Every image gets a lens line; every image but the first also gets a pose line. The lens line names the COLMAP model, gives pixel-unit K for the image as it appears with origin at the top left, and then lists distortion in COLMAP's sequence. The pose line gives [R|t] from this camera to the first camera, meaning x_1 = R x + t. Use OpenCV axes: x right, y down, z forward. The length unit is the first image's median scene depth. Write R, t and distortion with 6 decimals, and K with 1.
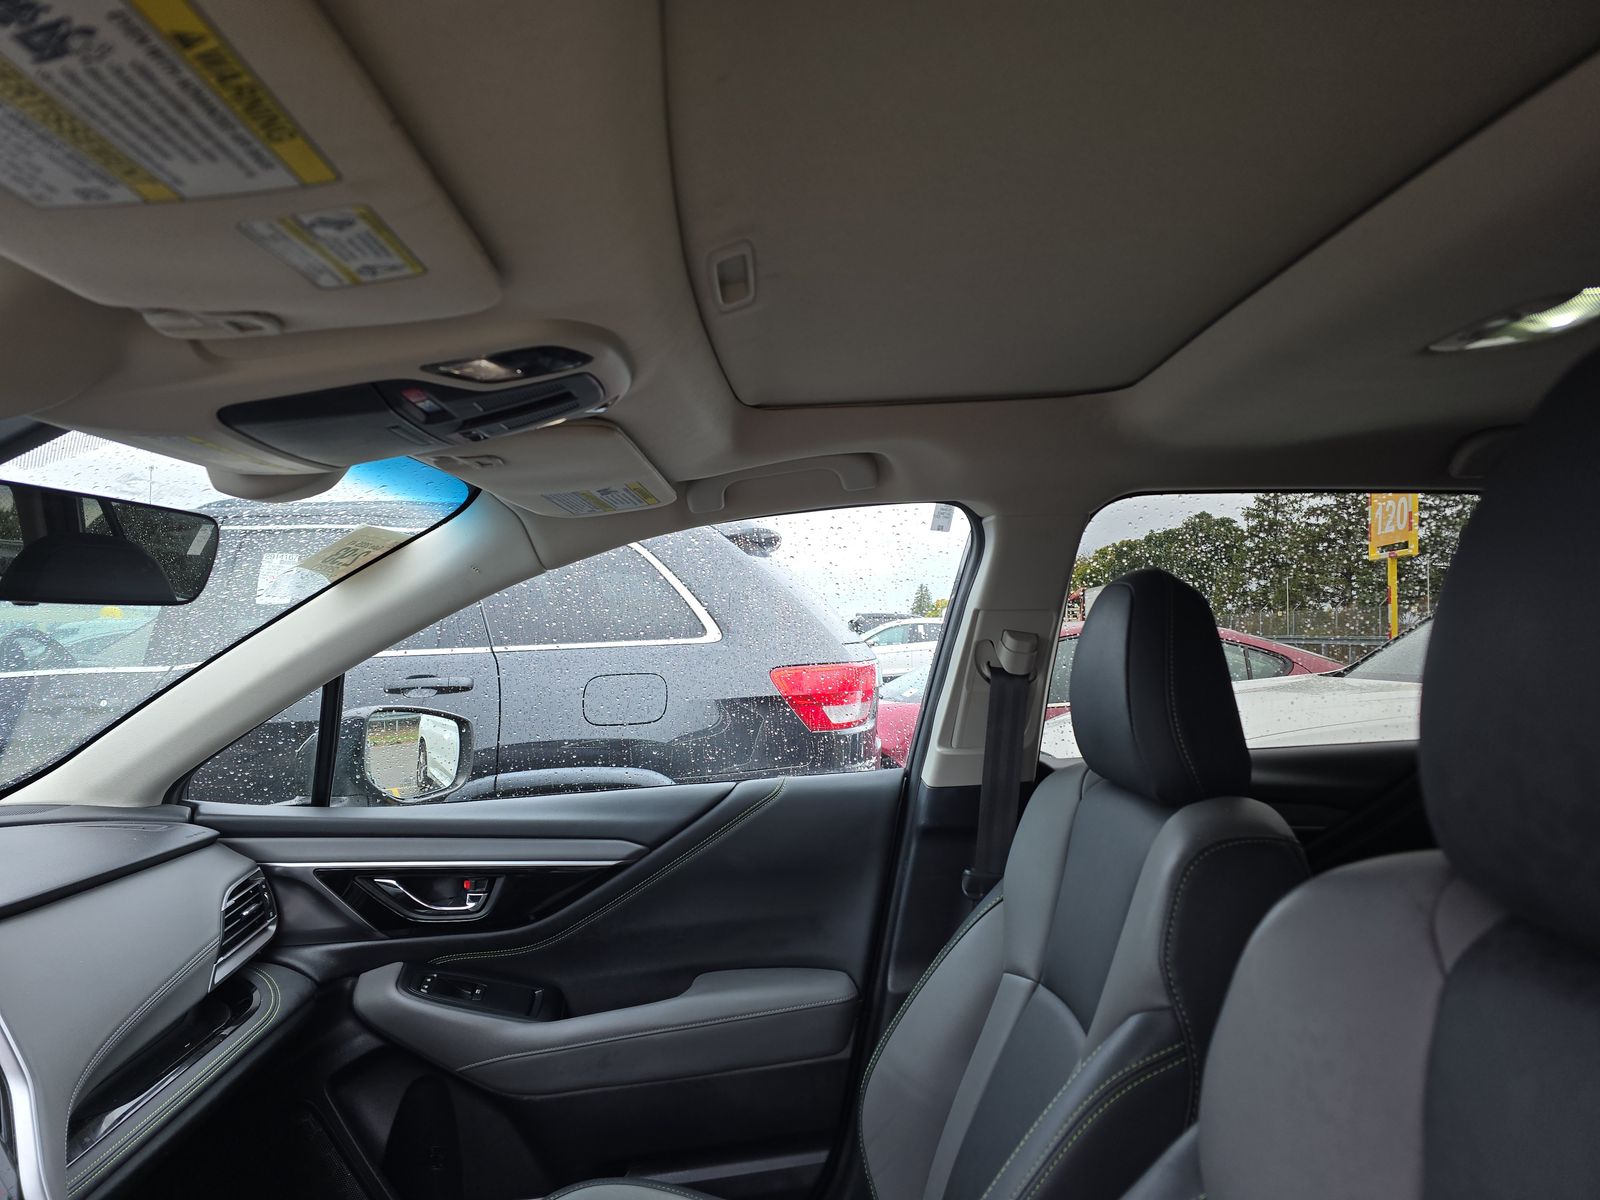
lens RADIAL K [[1066.9, 0, 794.5], [0, 1066.9, 589.6], [0, 0, 1]] dist [0.048798, -0.010860]
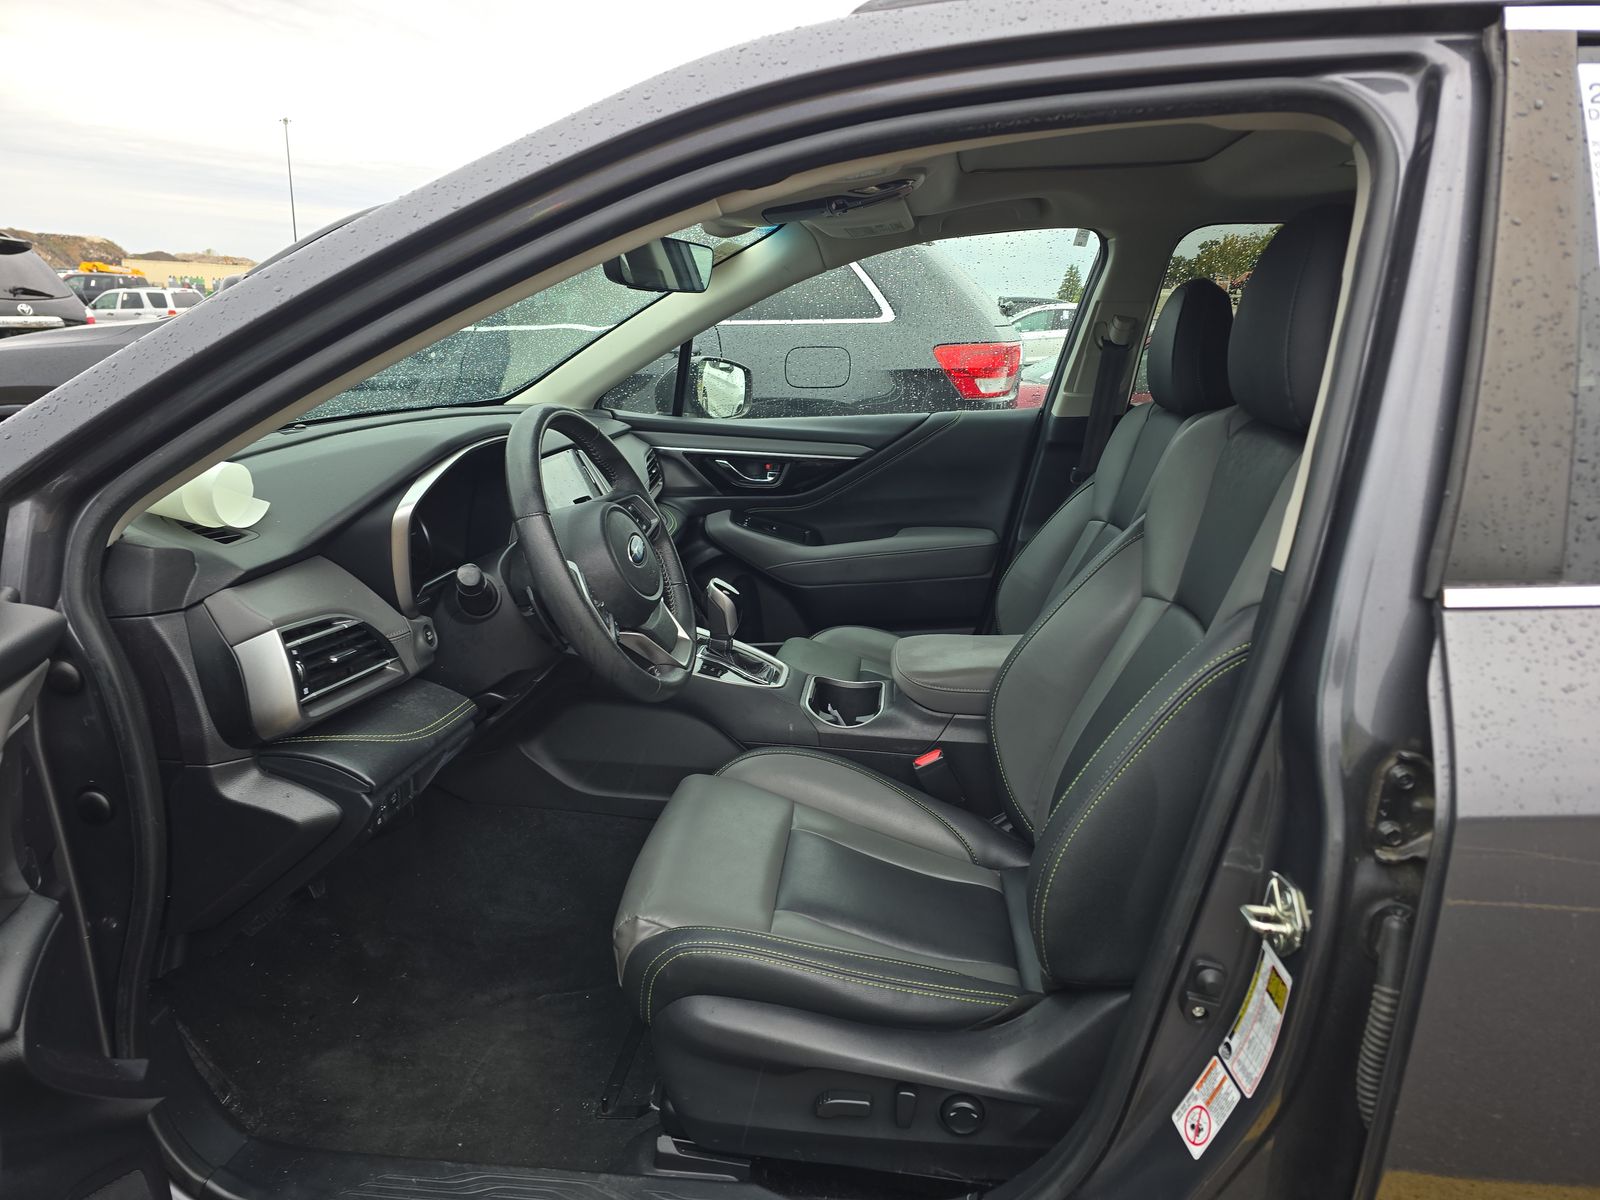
lens RADIAL K [[1066.9, 0, 797.3], [0, 1066.9, 609.2], [0, 0, 1]] dist [0.048798, -0.010860]
pose [[0.992516, 0.054881, -0.109091, -0.065332], [-0.019158, 0.952241, 0.304745, -0.021808], [0.120606, -0.300374, 0.946166, -0.635692]]
